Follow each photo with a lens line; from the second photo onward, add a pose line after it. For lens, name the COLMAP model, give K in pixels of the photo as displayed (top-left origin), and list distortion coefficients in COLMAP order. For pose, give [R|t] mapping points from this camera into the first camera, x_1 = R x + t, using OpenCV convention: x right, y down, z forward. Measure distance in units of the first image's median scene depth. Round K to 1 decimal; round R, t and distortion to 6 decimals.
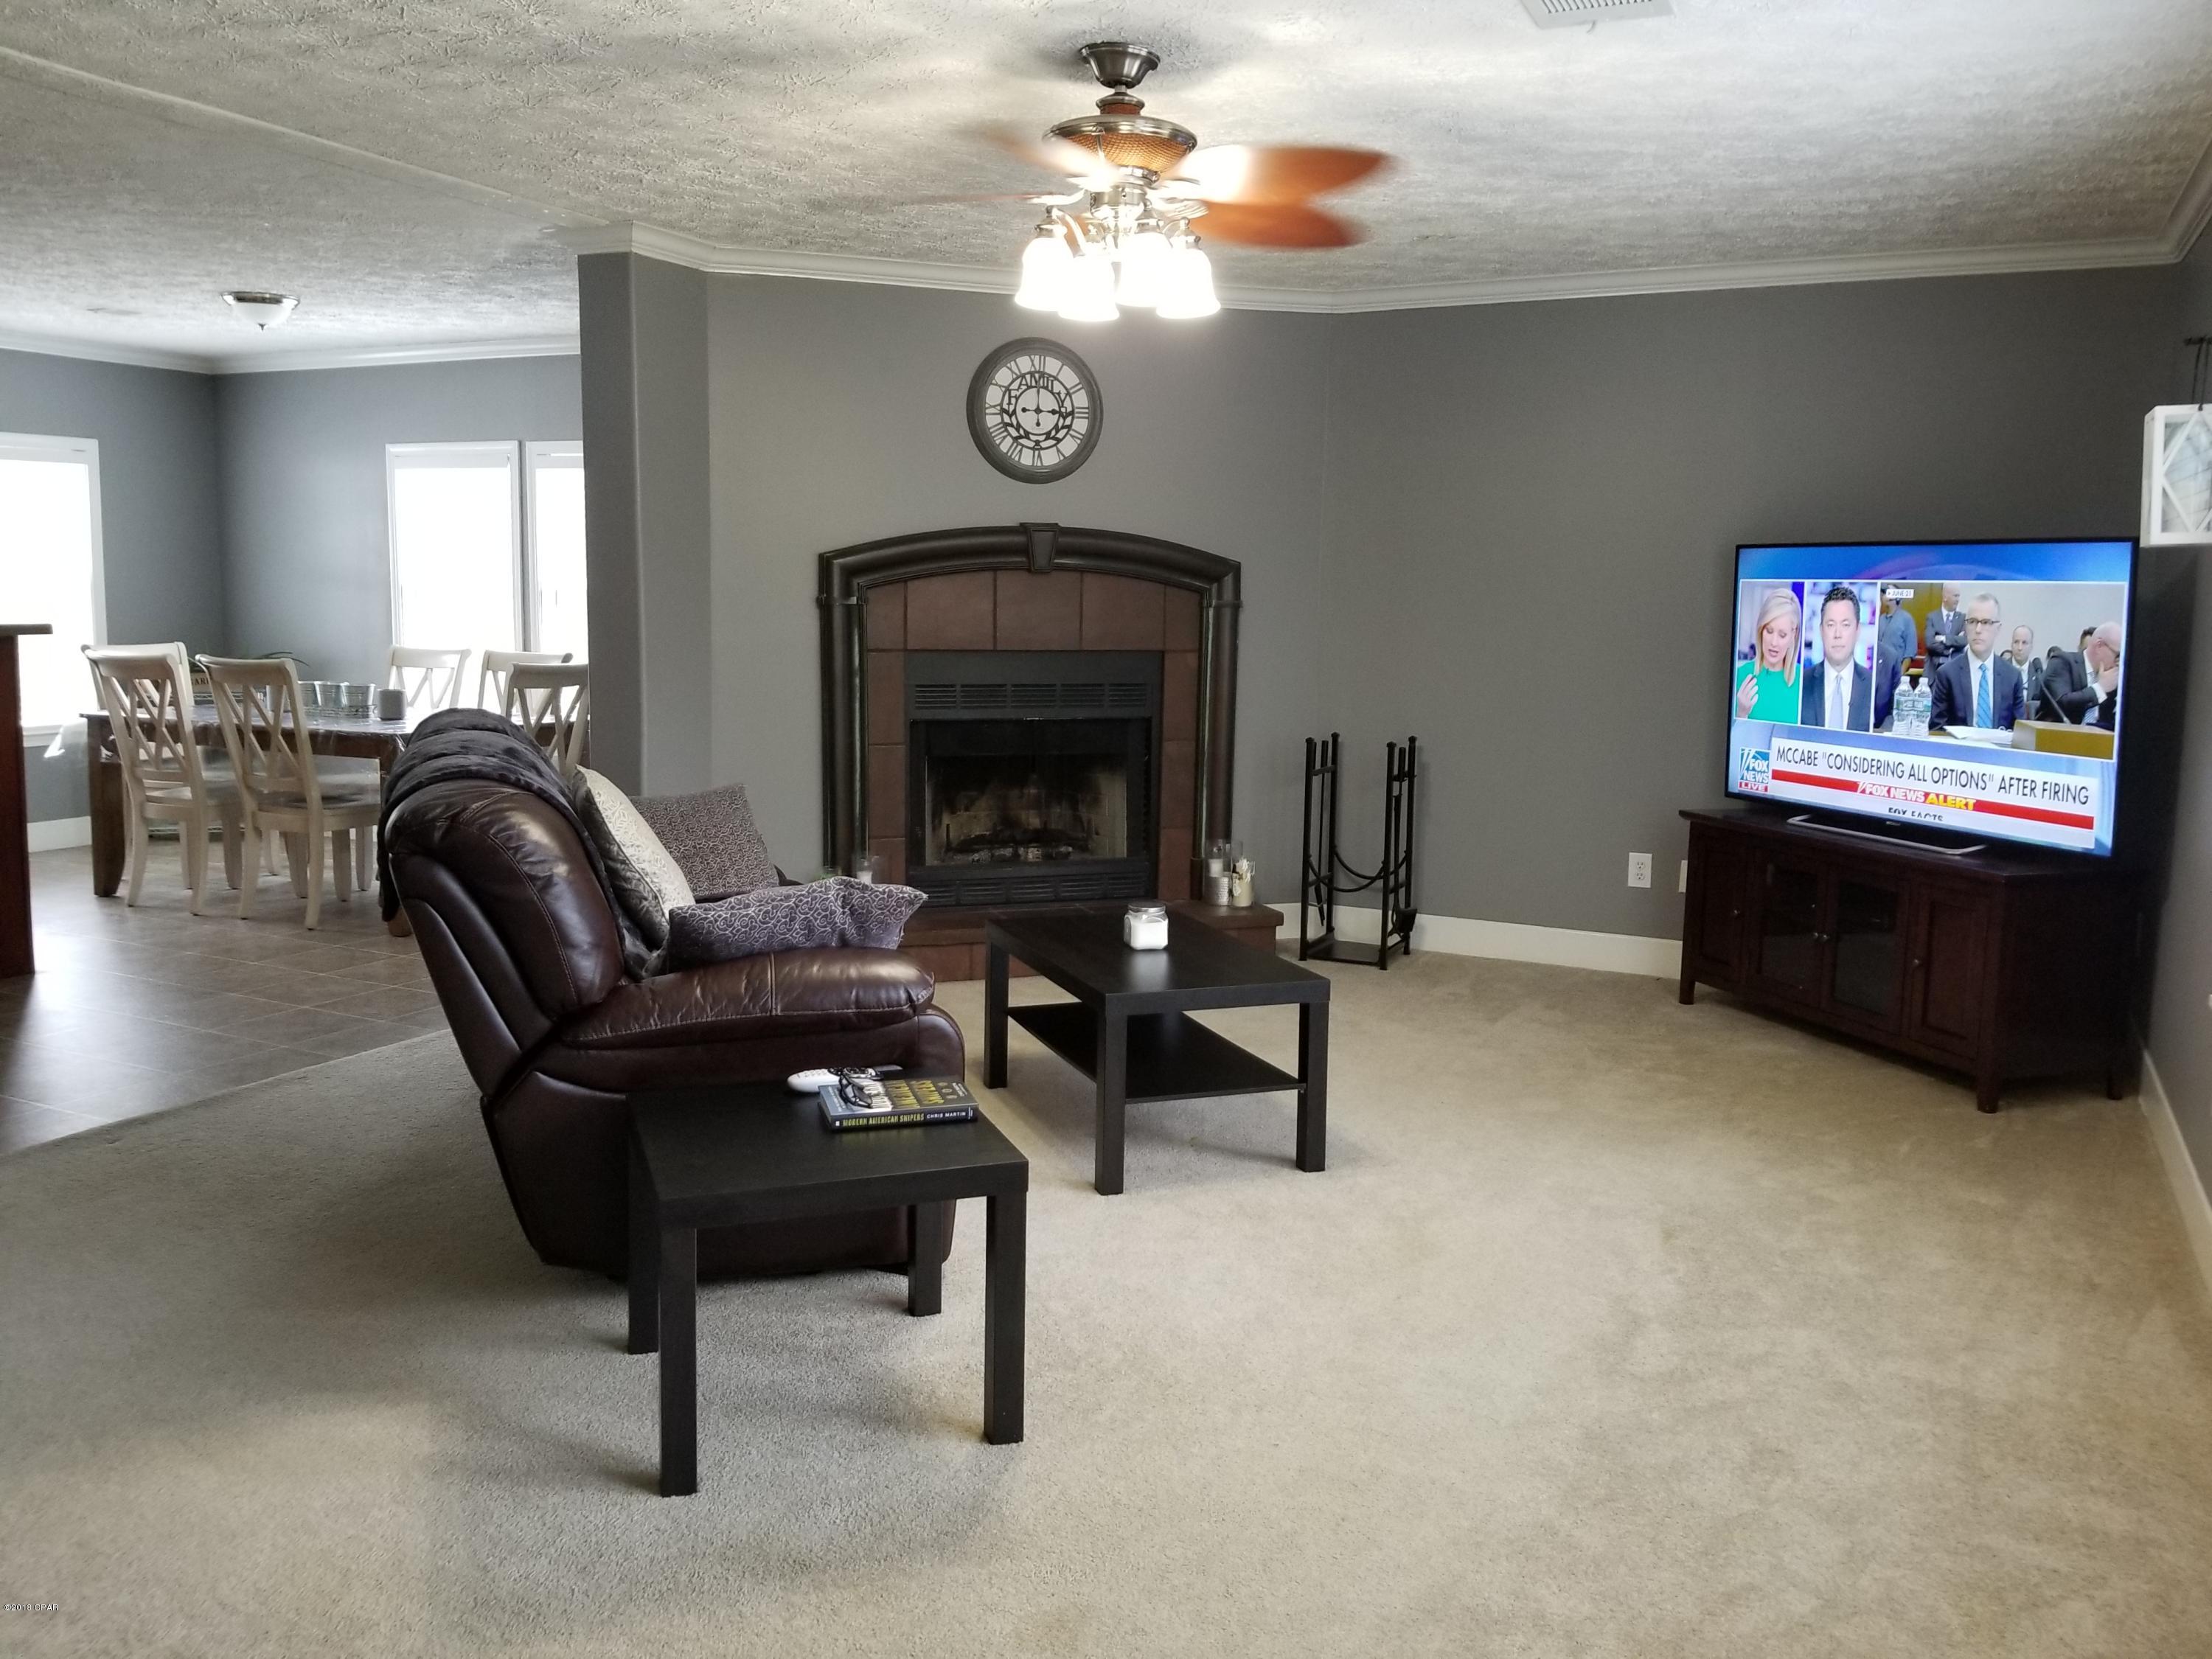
lens RADIAL K [[1724.3, 0, 1097.5], [0, 1724.3, 779.9], [0, 0, 1]] dist [0.061908, -0.105194]
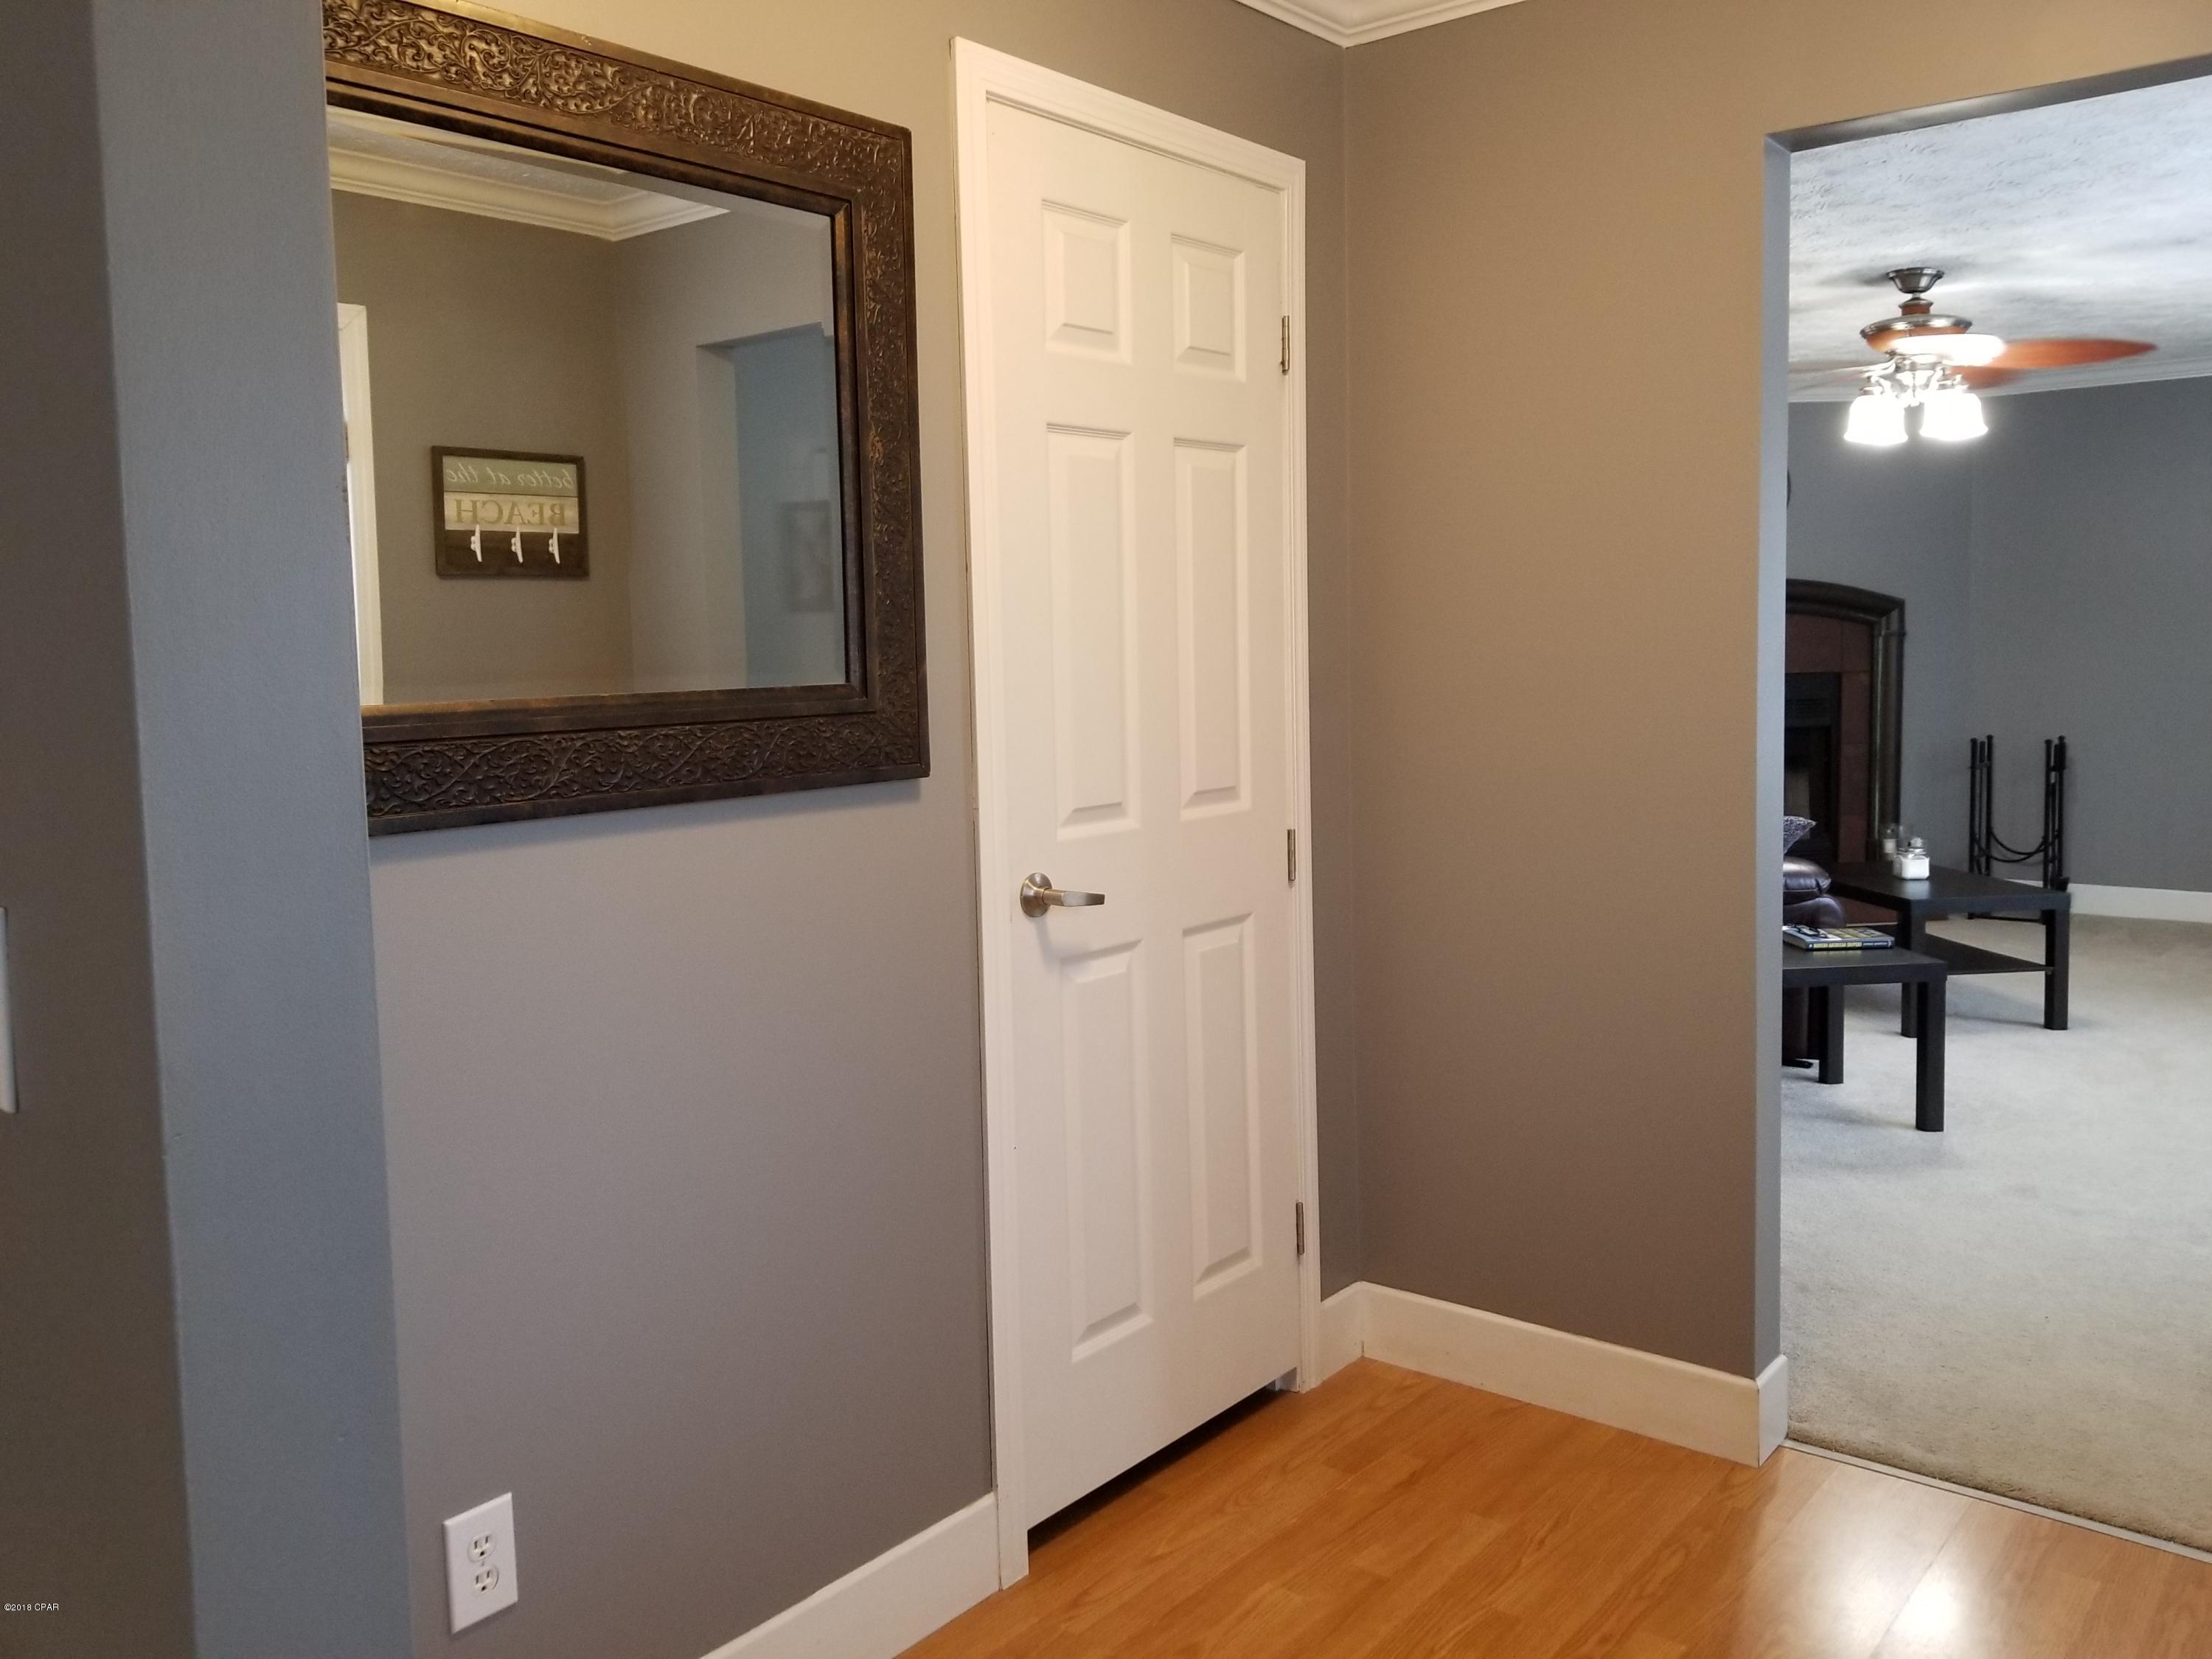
lens RADIAL K [[1757.8, 0, 1125.2], [0, 1757.8, 765.5], [0, 0, 1]] dist [0.068691, -0.132613]
pose [[0.974604, -0.019273, -0.223104, -0.187952], [0.011031, 0.999212, -0.038128, 0.037313], [0.223663, 0.034699, 0.974049, -0.378467]]
